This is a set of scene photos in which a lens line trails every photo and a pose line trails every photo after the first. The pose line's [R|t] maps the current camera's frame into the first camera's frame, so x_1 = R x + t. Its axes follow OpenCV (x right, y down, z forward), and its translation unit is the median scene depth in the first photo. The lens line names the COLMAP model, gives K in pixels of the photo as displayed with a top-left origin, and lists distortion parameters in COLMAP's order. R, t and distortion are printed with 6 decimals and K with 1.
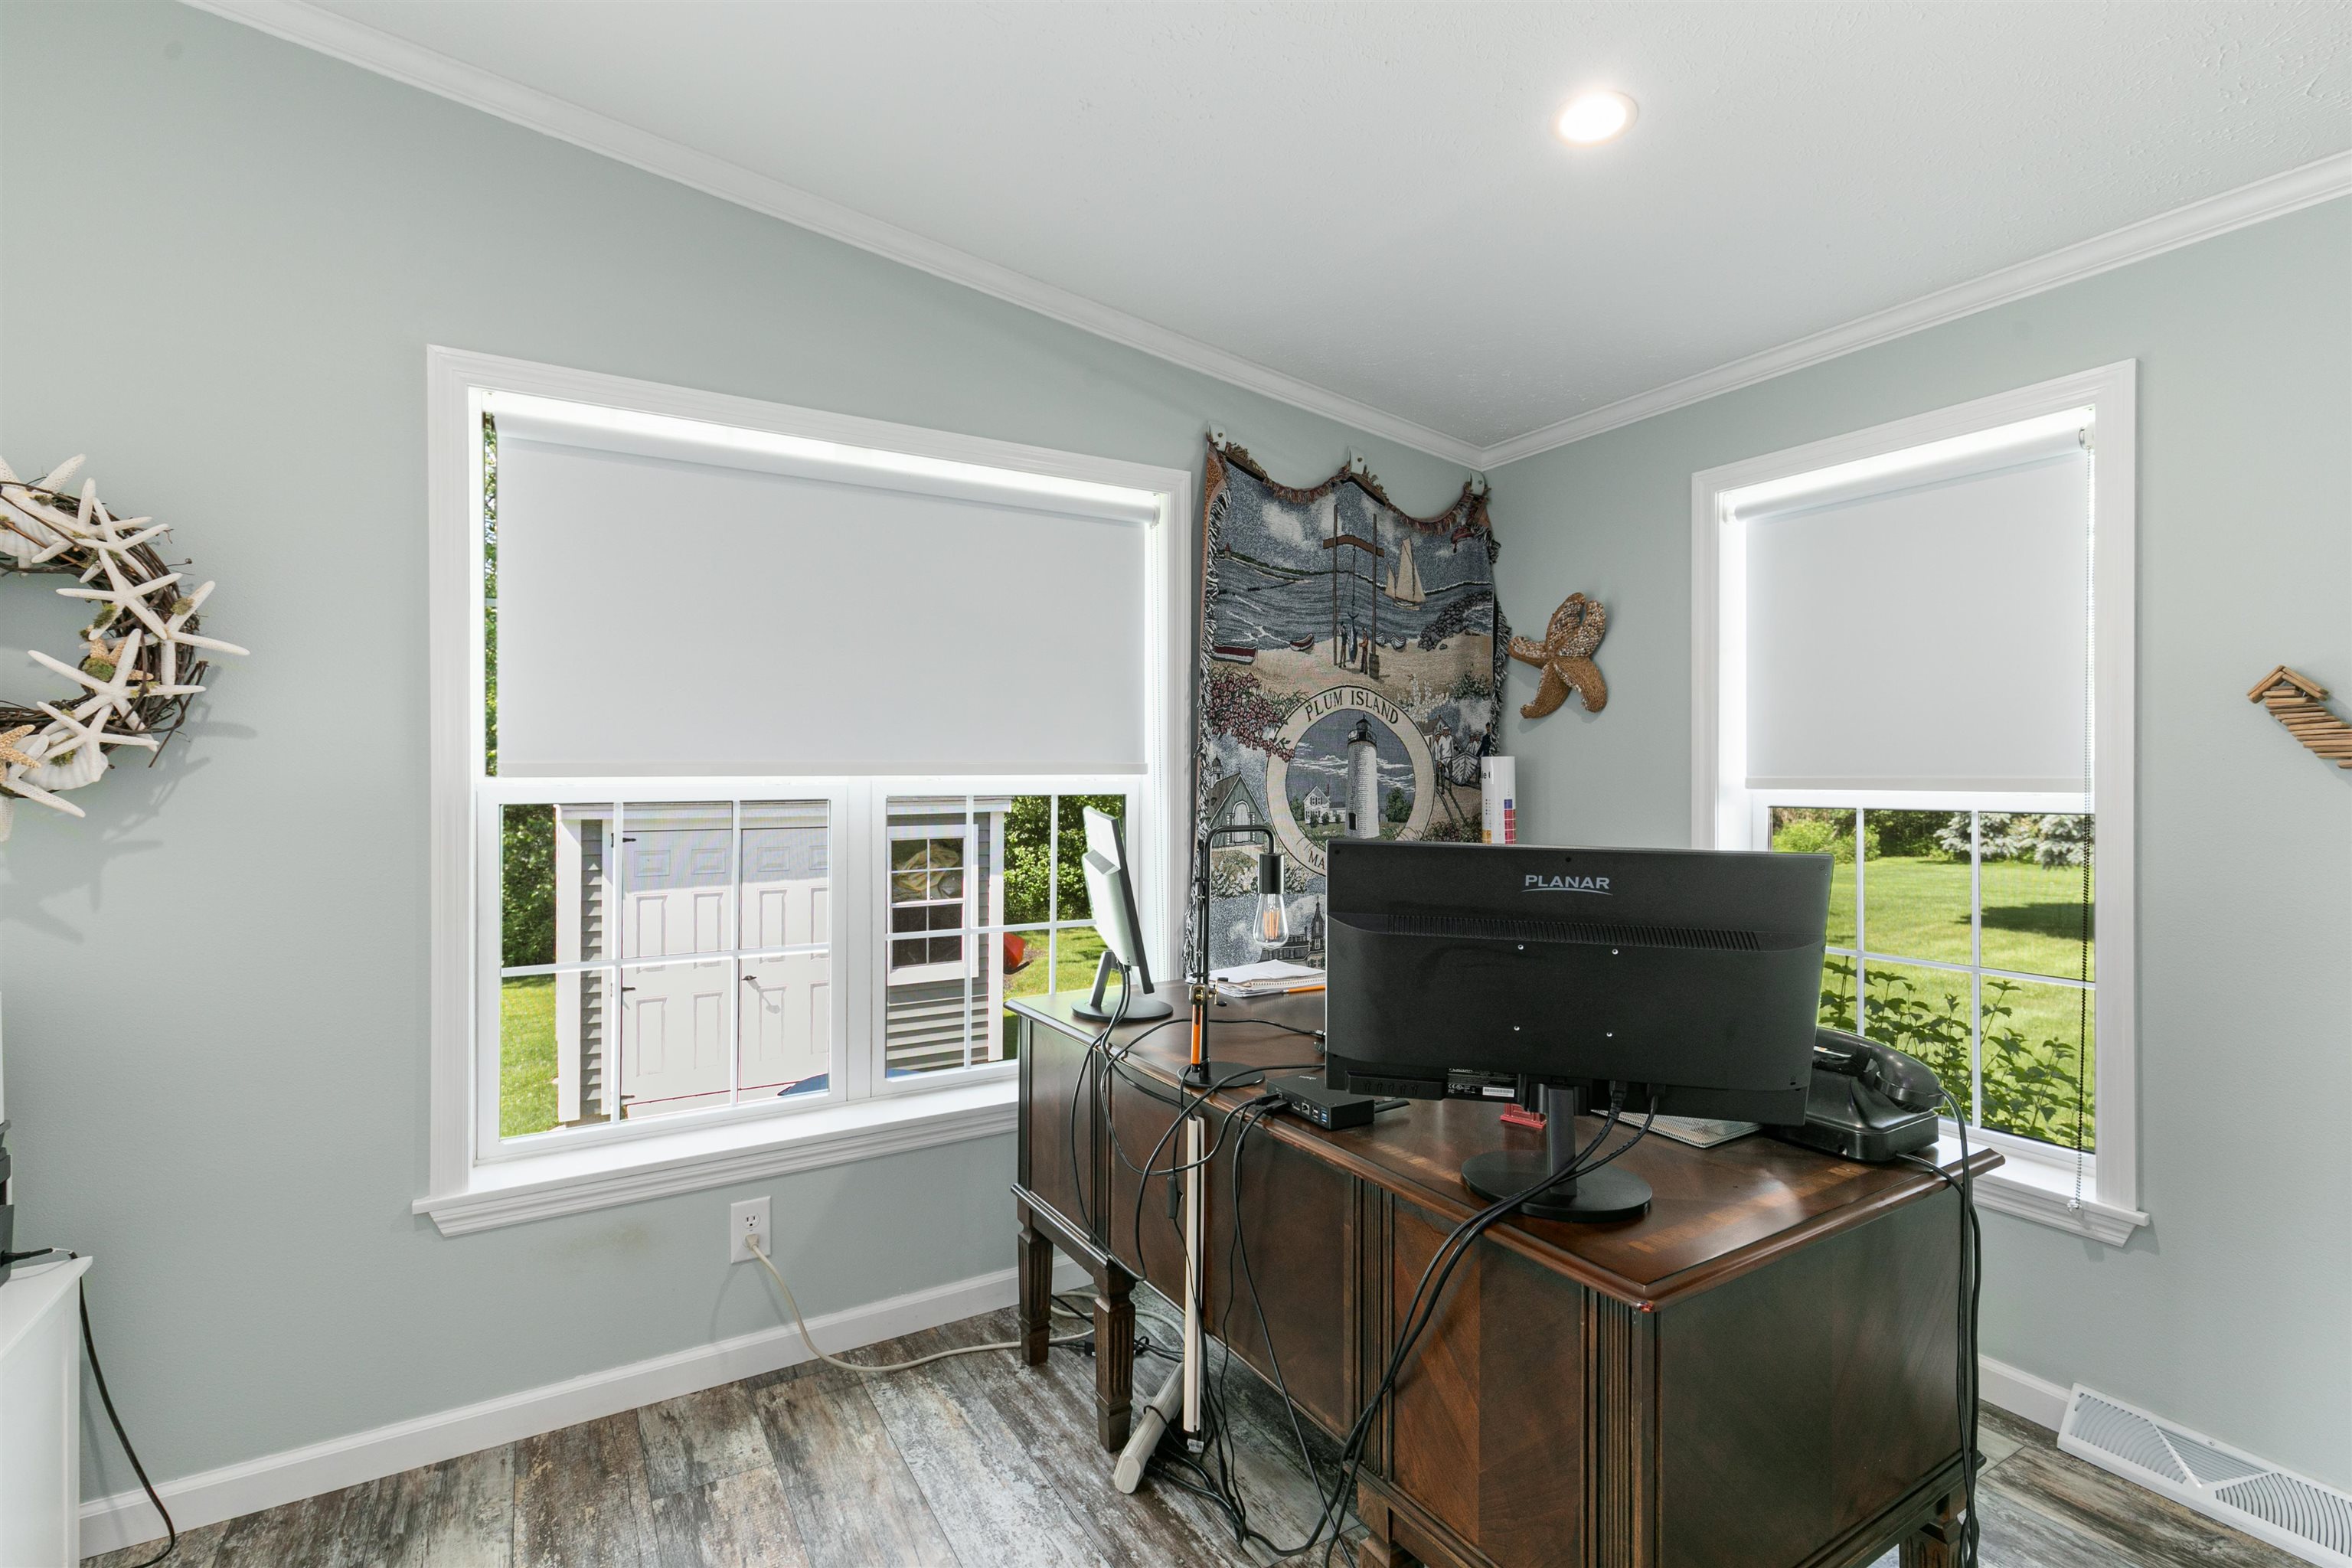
lens RADIAL K [[1051.5, 0, 1153.8], [0, 1051.5, 775.8], [0, 0, 1]] dist [0.001705, -0.000124]
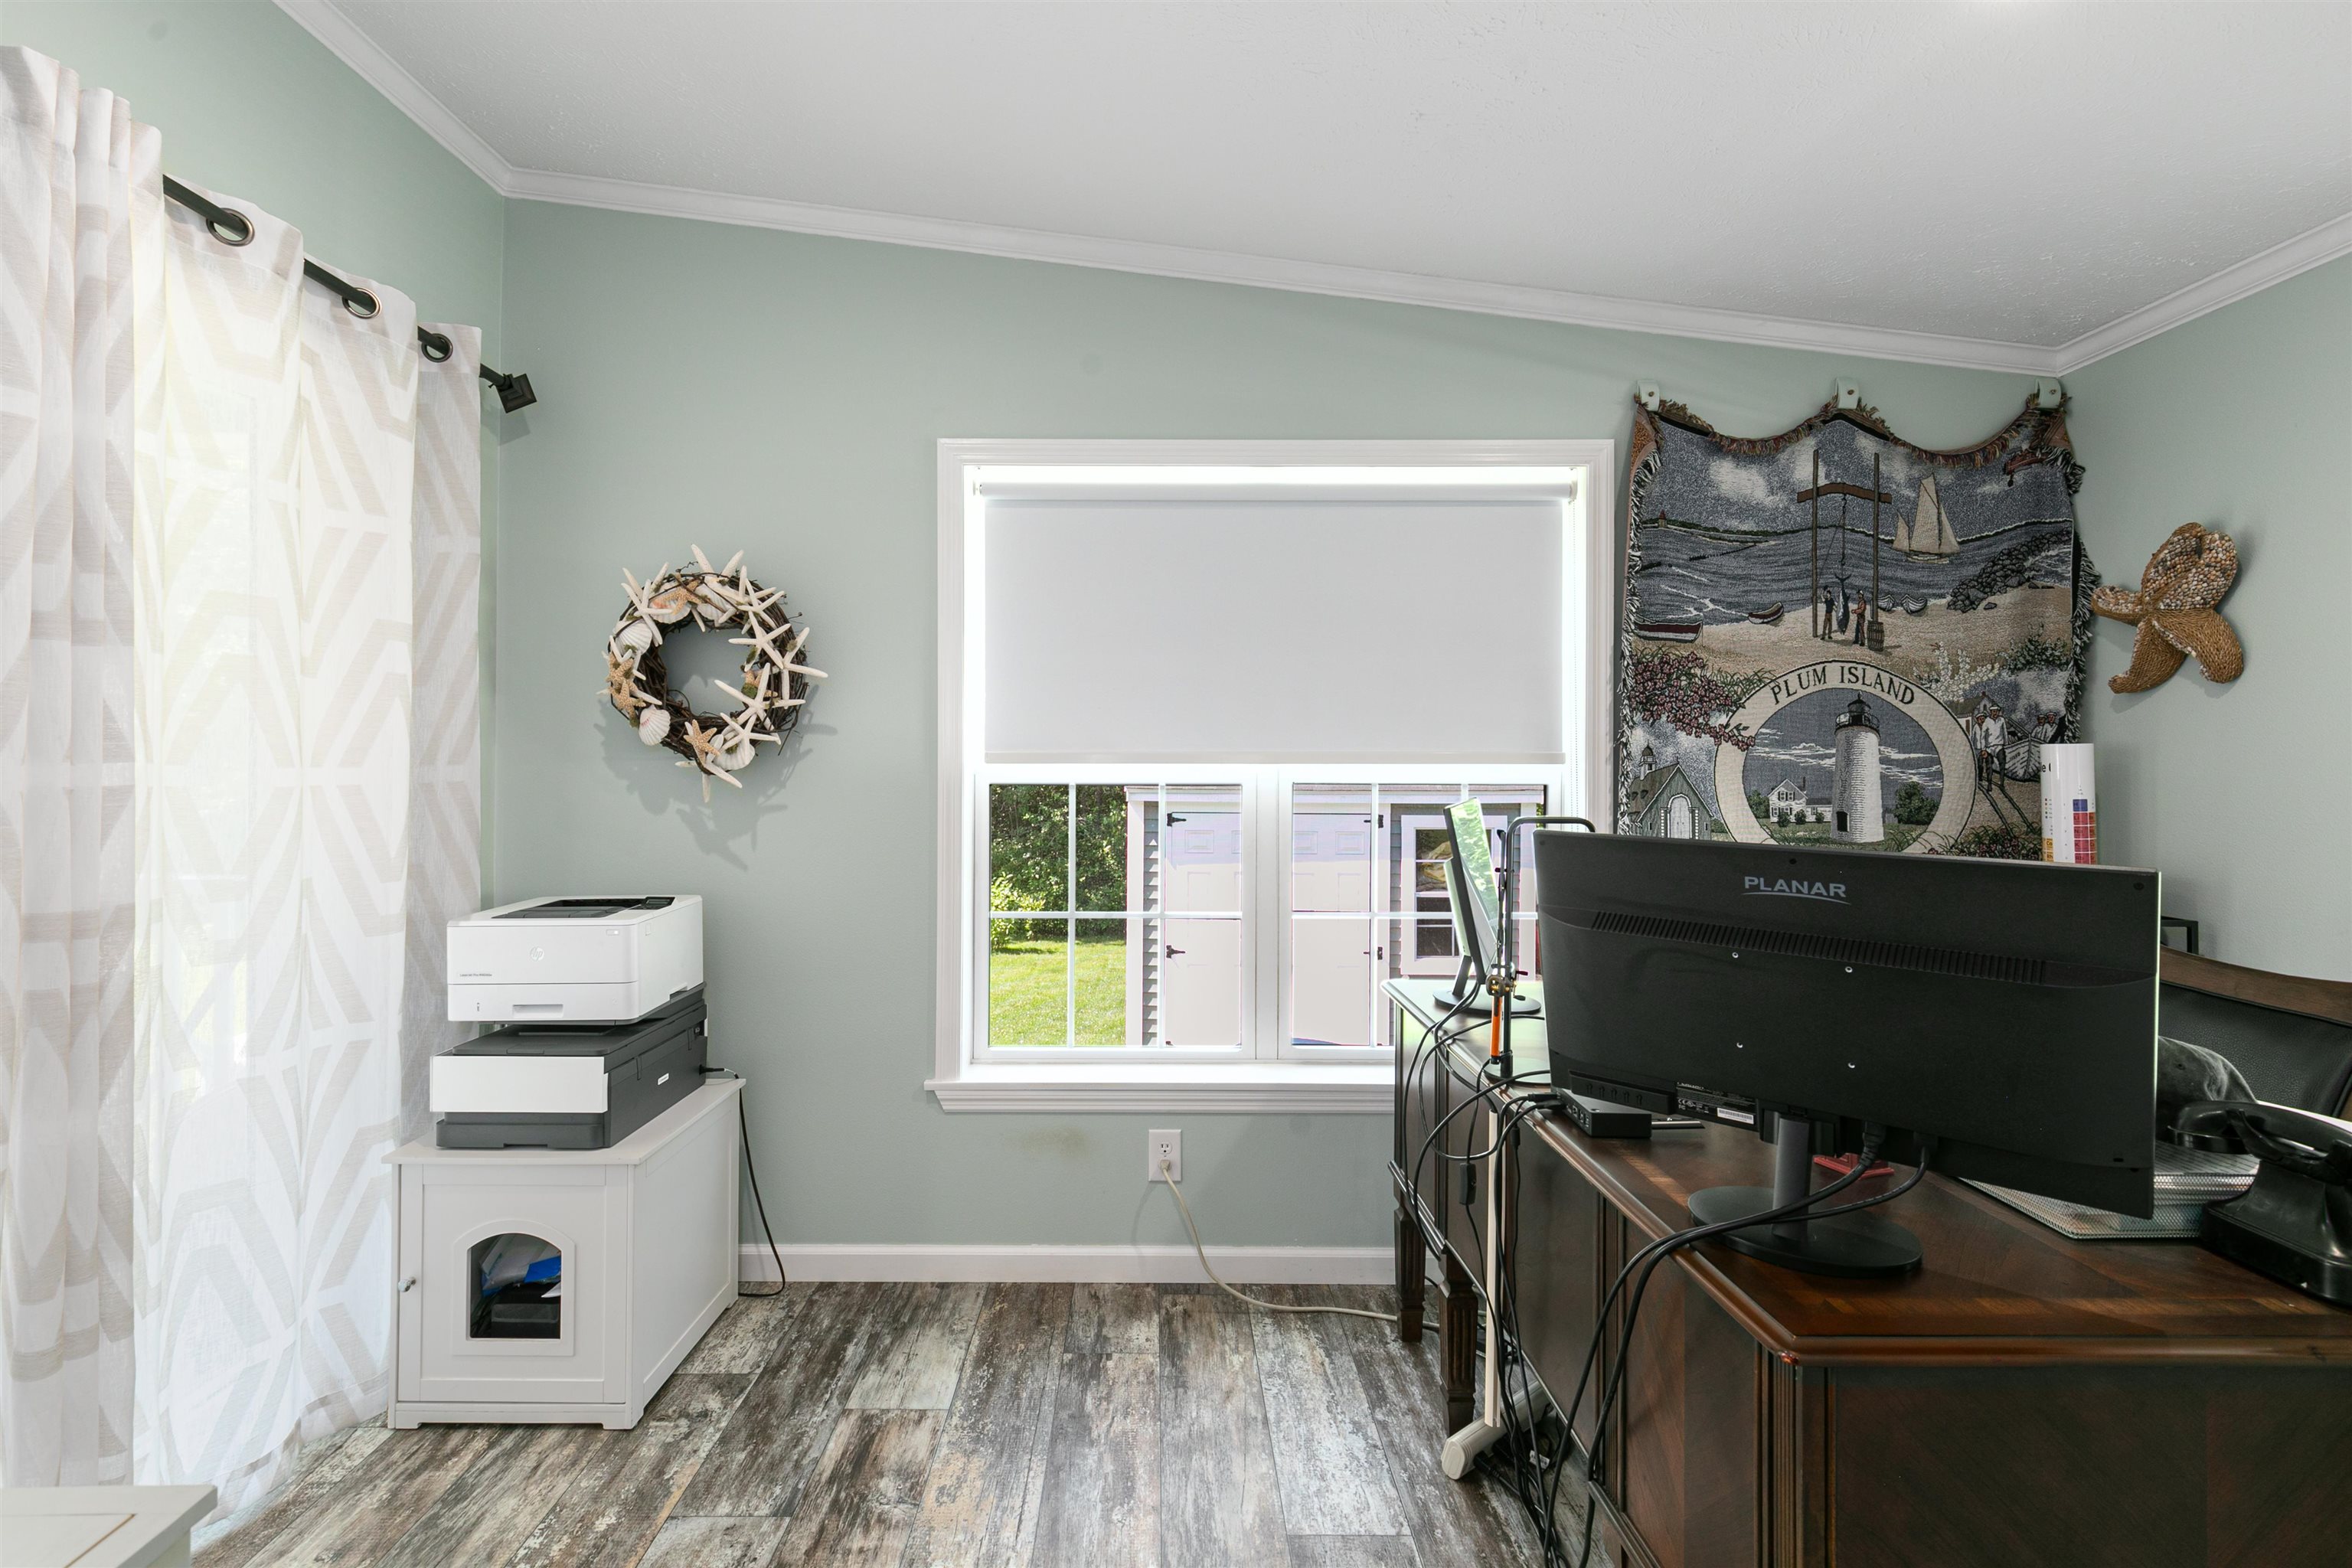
lens RADIAL K [[1077.6, 0, 1160.6], [0, 1077.6, 757.6], [0, 0, 1]] dist [0.002579, -0.000687]
pose [[0.864911, 0.002371, -0.501920, 0.170523], [-0.005722, 0.999970, -0.005136, -0.000119], [0.501893, 0.007314, 0.864899, -0.025098]]
